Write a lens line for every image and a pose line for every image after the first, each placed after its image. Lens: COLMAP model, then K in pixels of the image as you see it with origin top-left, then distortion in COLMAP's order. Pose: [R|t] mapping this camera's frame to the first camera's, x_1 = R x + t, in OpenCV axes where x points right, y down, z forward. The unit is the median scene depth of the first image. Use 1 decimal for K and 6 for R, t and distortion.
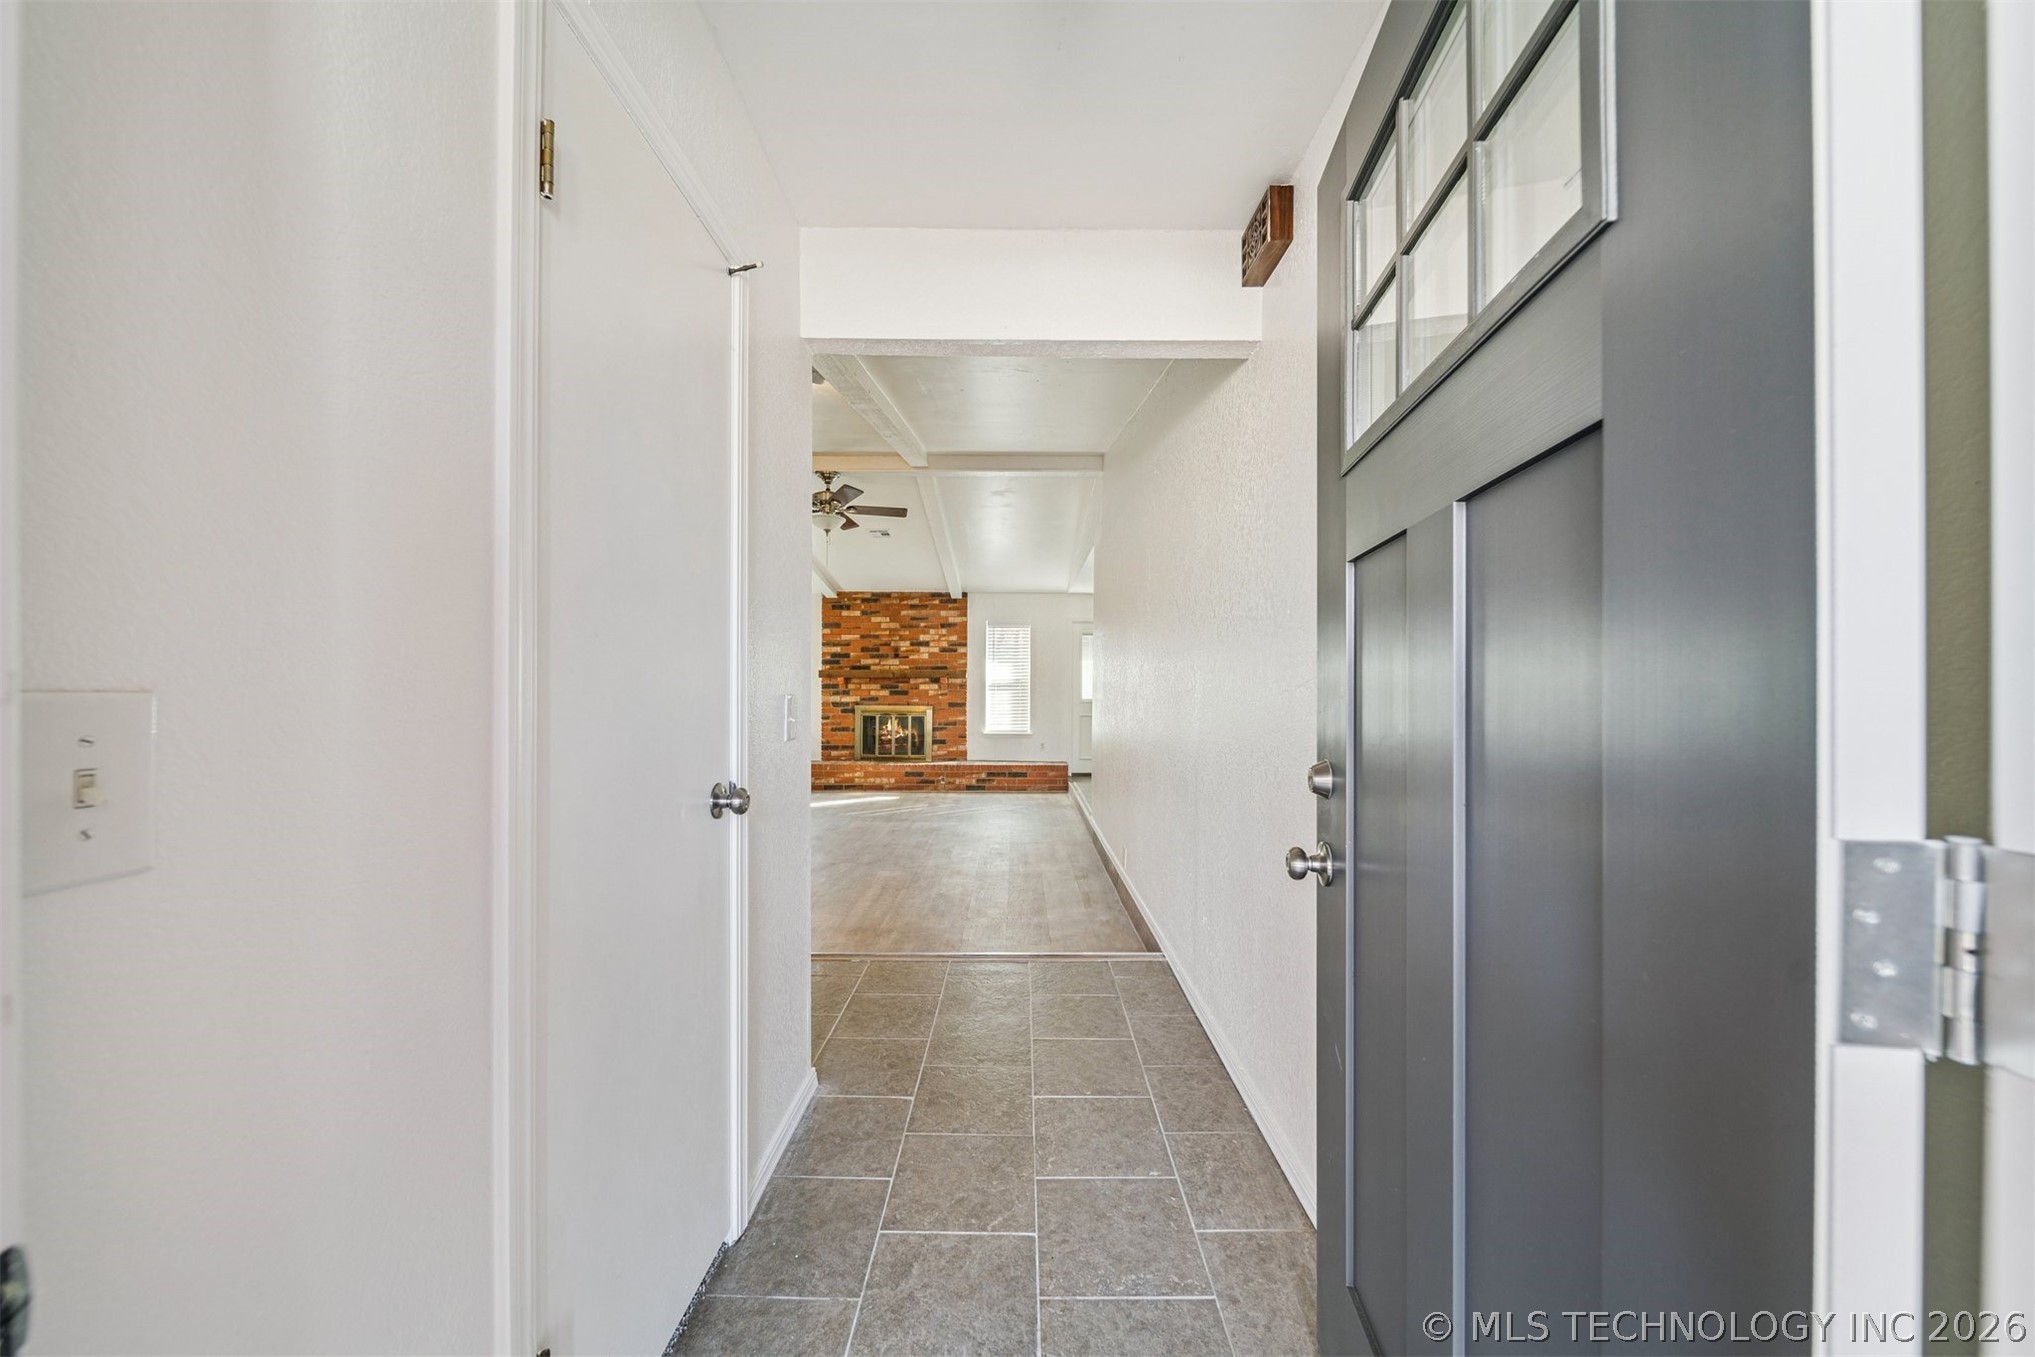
lens RADIAL K [[716.8, 0, 1017.4], [0, 716.8, 686.2], [0, 0, 1]] dist [0.000146, -0.000022]
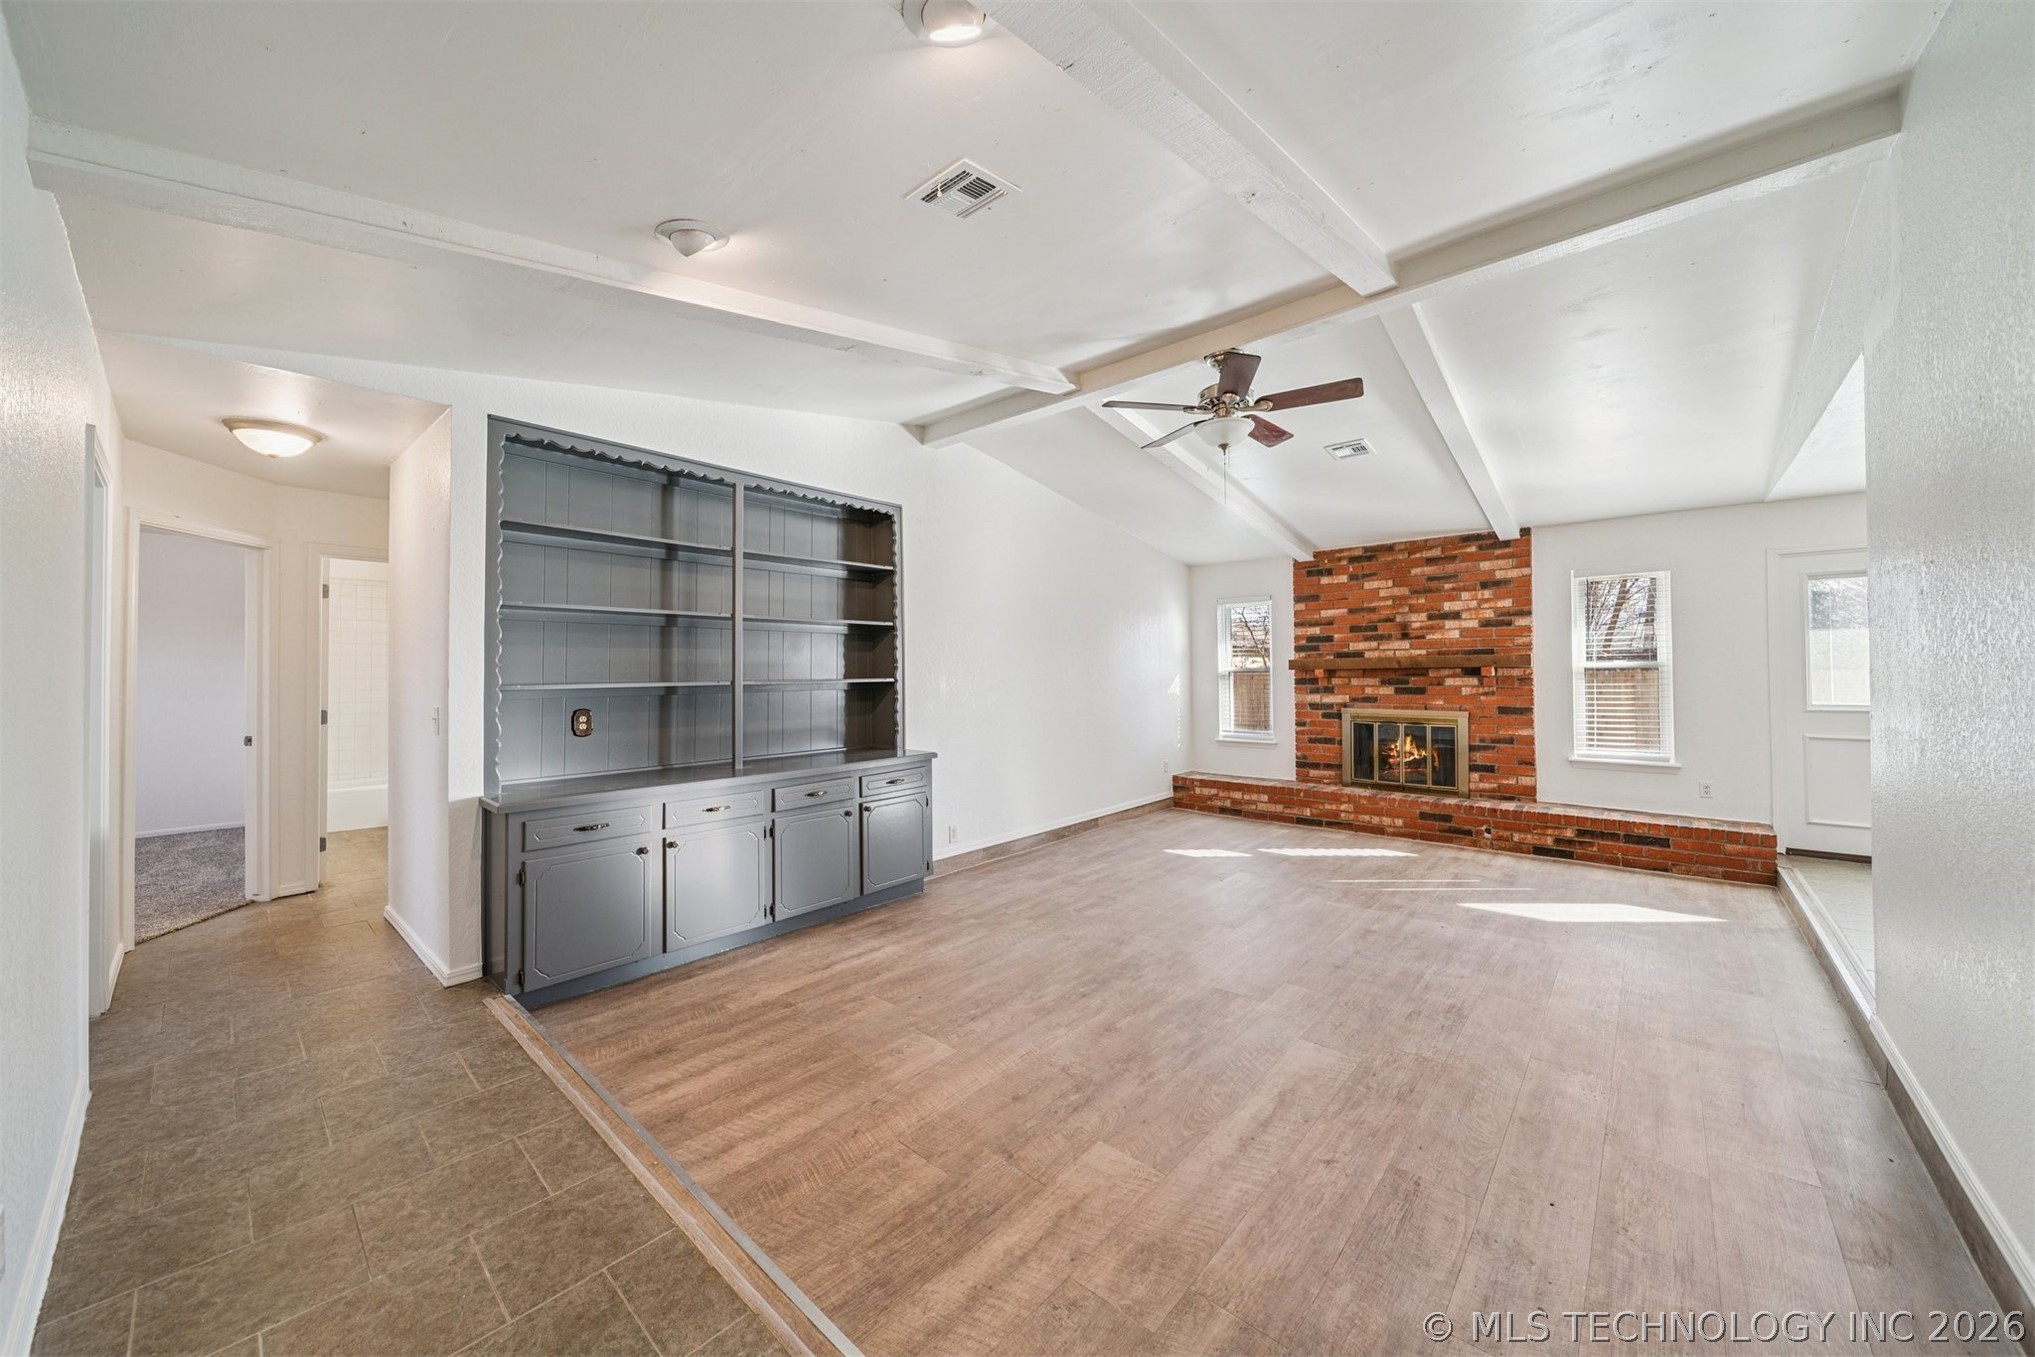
lens RADIAL K [[733.5, 0, 1006.0], [0, 733.5, 662.7], [0, 0, 1]] dist [-0.000792, -0.000444]
pose [[0.746030, -0.019875, -0.665616, 0.010265], [0.012861, 0.999798, -0.015439, -0.011287], [0.665788, 0.002958, 0.746135, 0.234412]]
